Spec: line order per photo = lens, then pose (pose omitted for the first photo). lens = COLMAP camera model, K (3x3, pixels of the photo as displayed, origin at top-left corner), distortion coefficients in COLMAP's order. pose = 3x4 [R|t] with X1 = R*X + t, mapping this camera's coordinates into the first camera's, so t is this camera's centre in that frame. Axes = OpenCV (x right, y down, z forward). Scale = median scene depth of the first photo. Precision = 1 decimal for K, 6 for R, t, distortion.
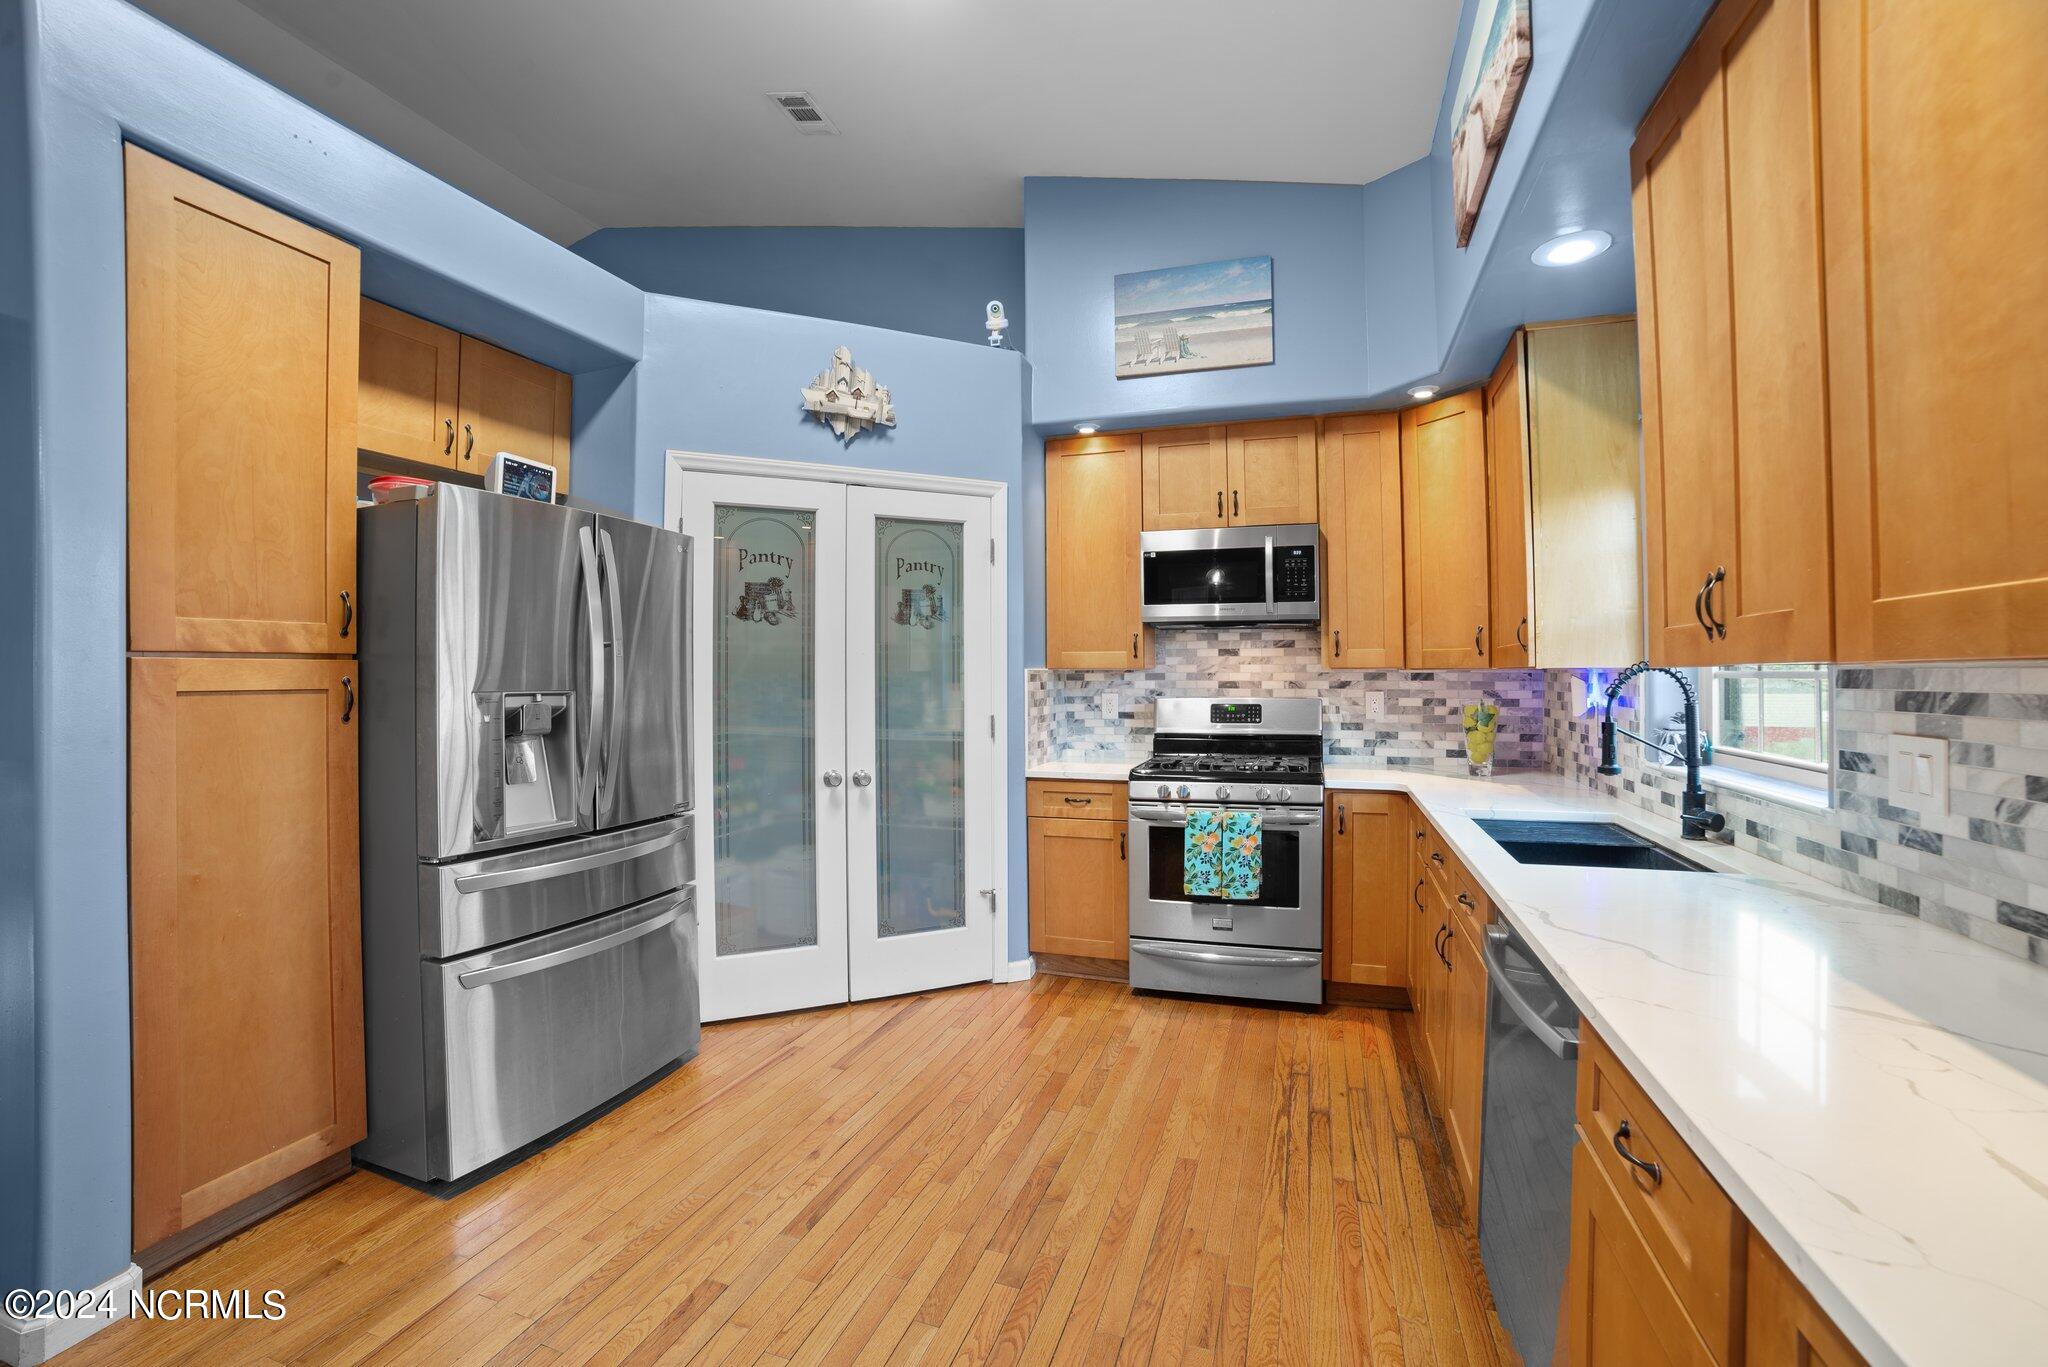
lens RADIAL K [[838.5, 0, 1032.4], [0, 838.5, 689.6], [0, 0, 1]] dist [-0.120216, 0.046980]
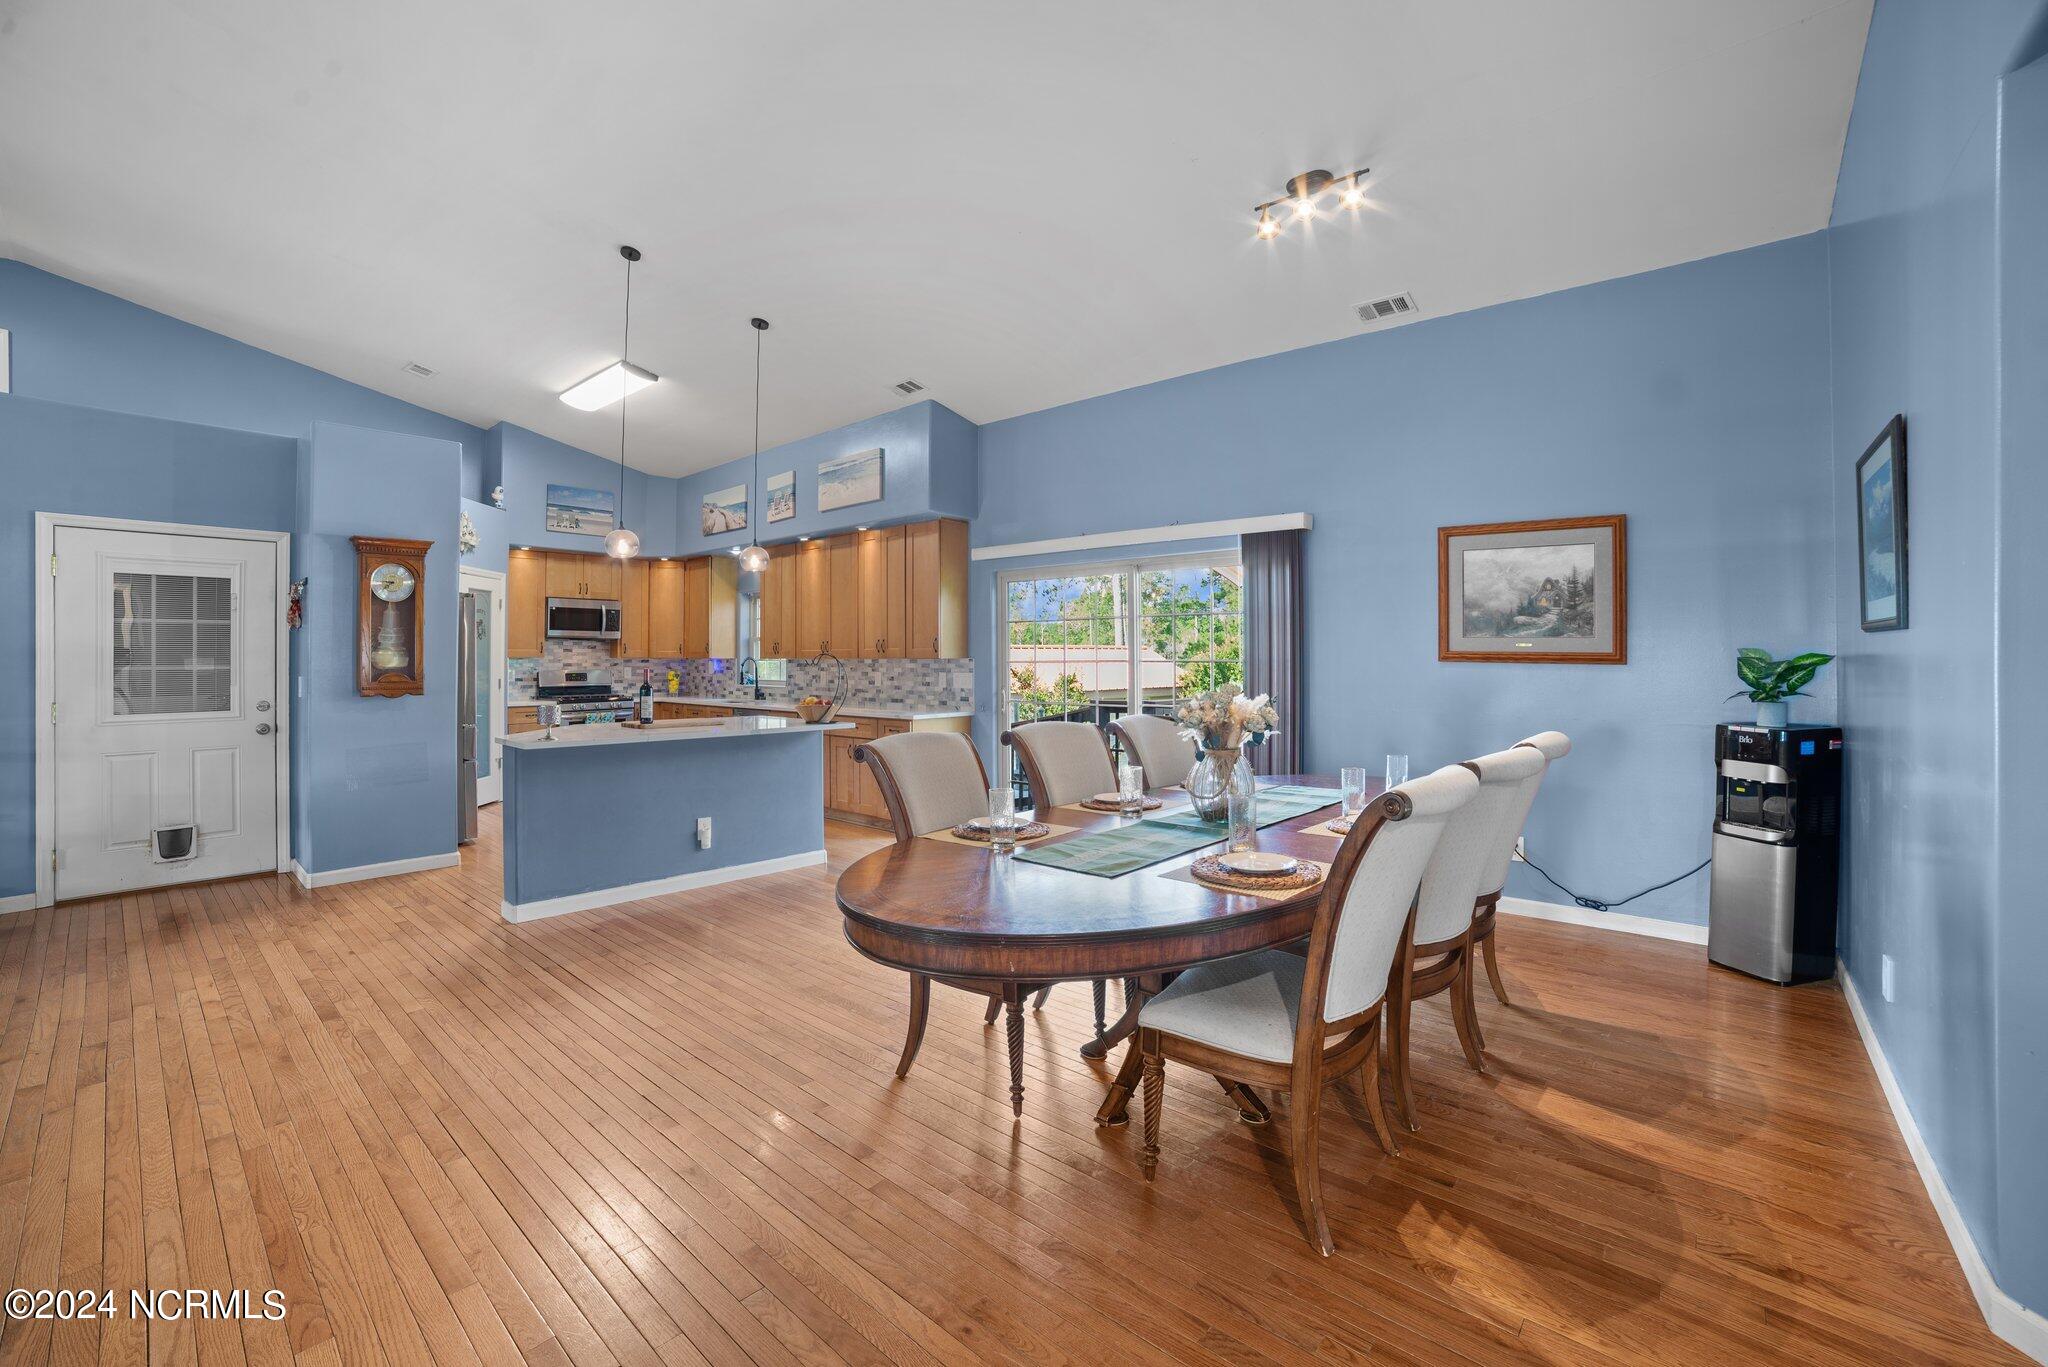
lens RADIAL K [[850.7, 0, 1028.2], [0, 850.7, 656.2], [0, 0, 1]] dist [-0.111893, 0.039016]
pose [[0.376107, 0.006682, 0.926552, -1.581565], [0.015089, 0.999797, -0.013335, 0.023108], [-0.926454, 0.018996, 0.375929, -1.153032]]
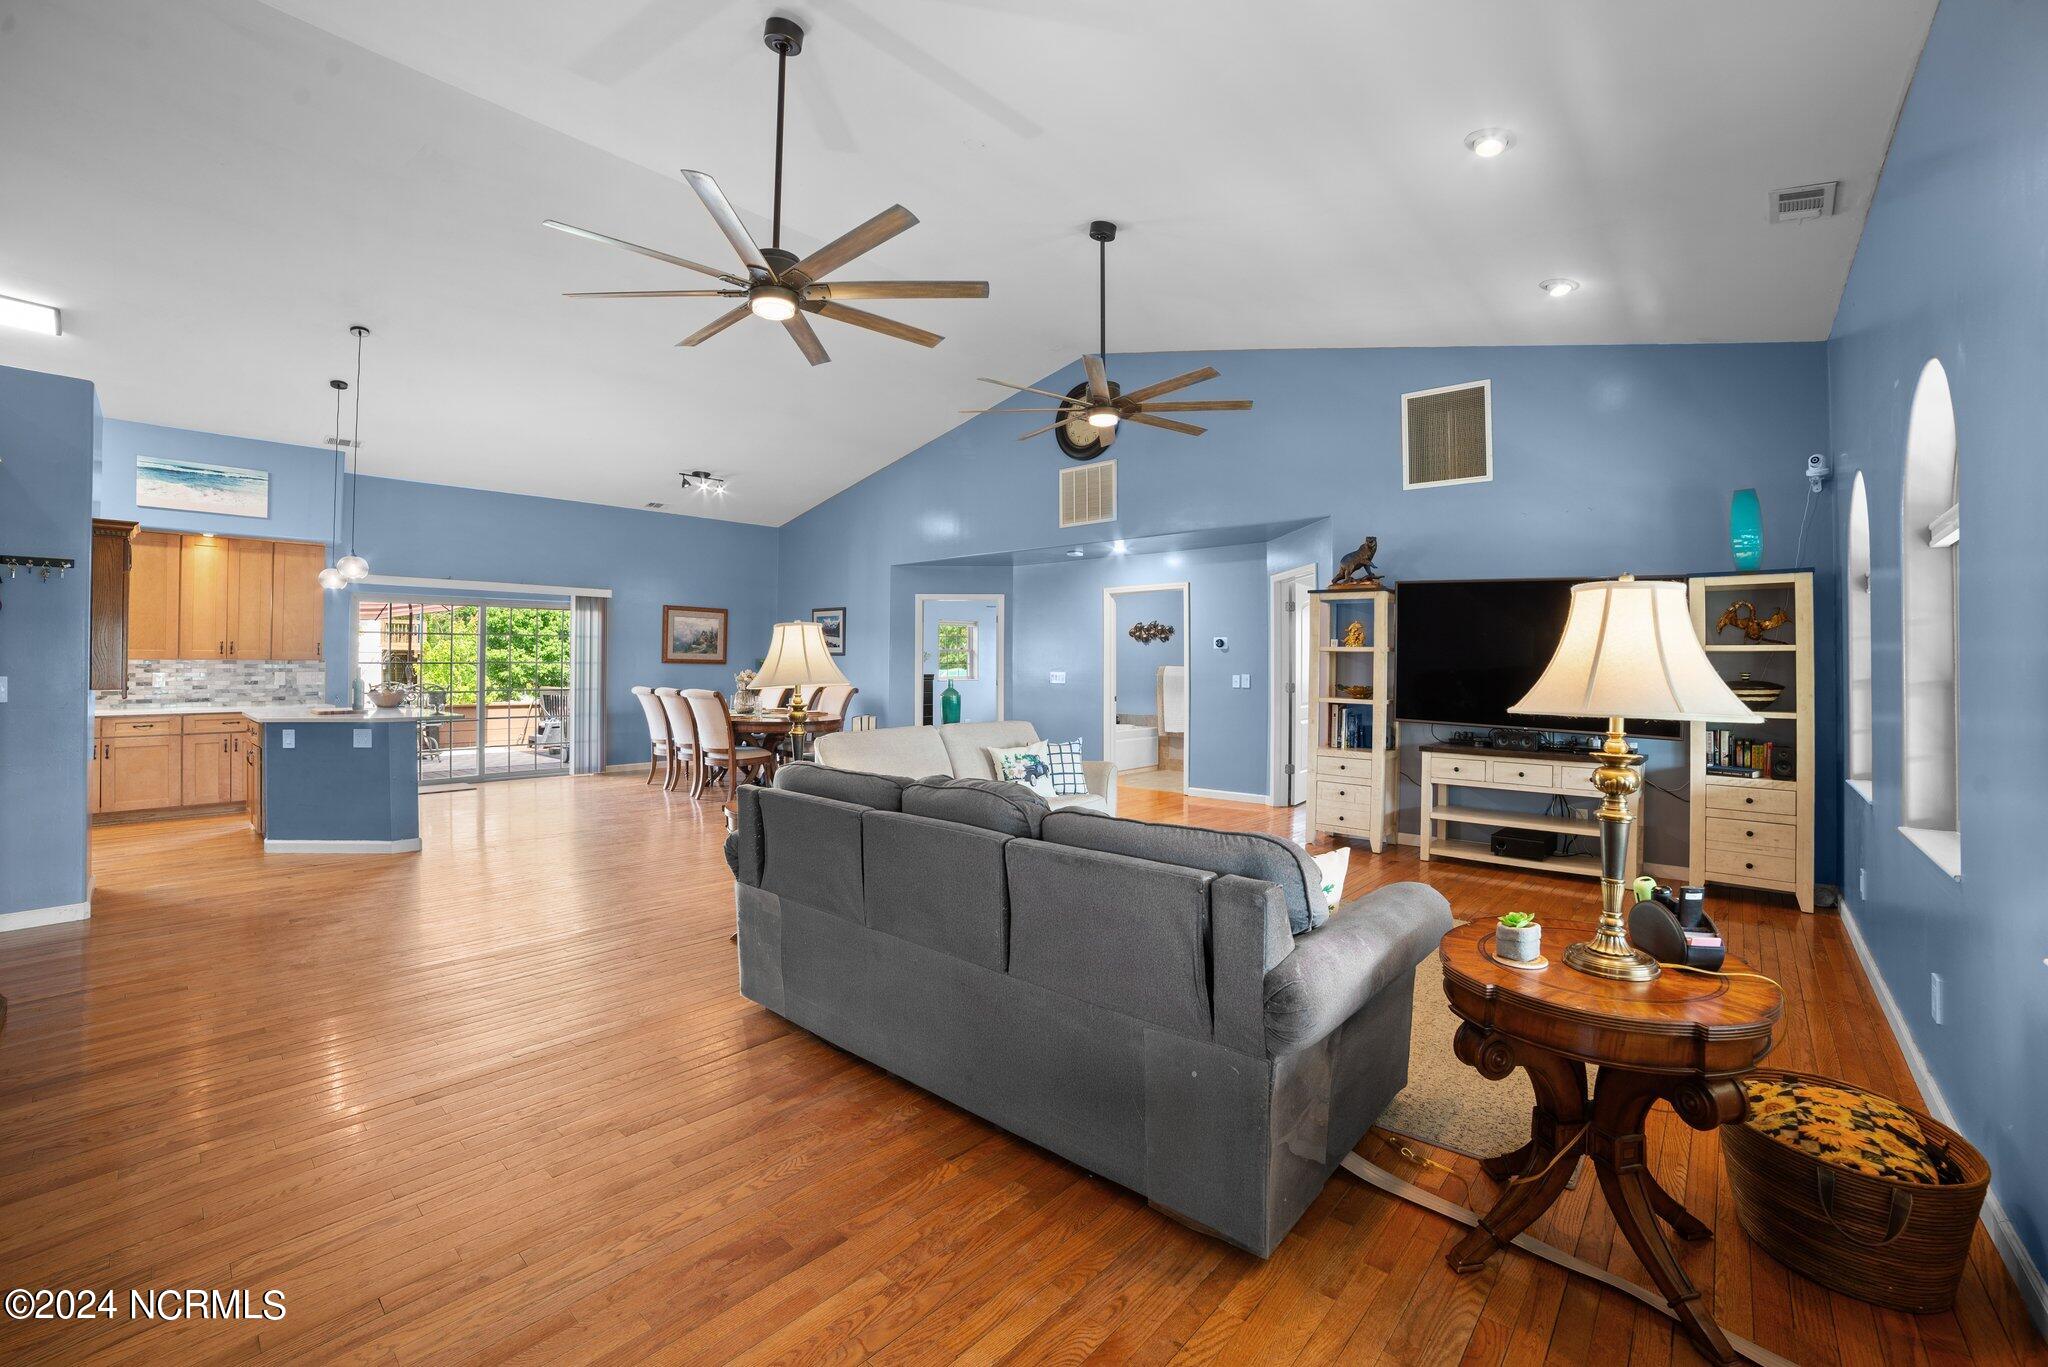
lens RADIAL K [[850.7, 0, 1028.2], [0, 850.7, 656.2], [0, 0, 1]] dist [-0.111893, 0.039016]
pose [[-0.921350, 0.007543, 0.388660, -2.532324], [0.009784, 0.999945, 0.003788, 0.000019], [-0.388611, 0.007293, -0.921373, 1.032973]]
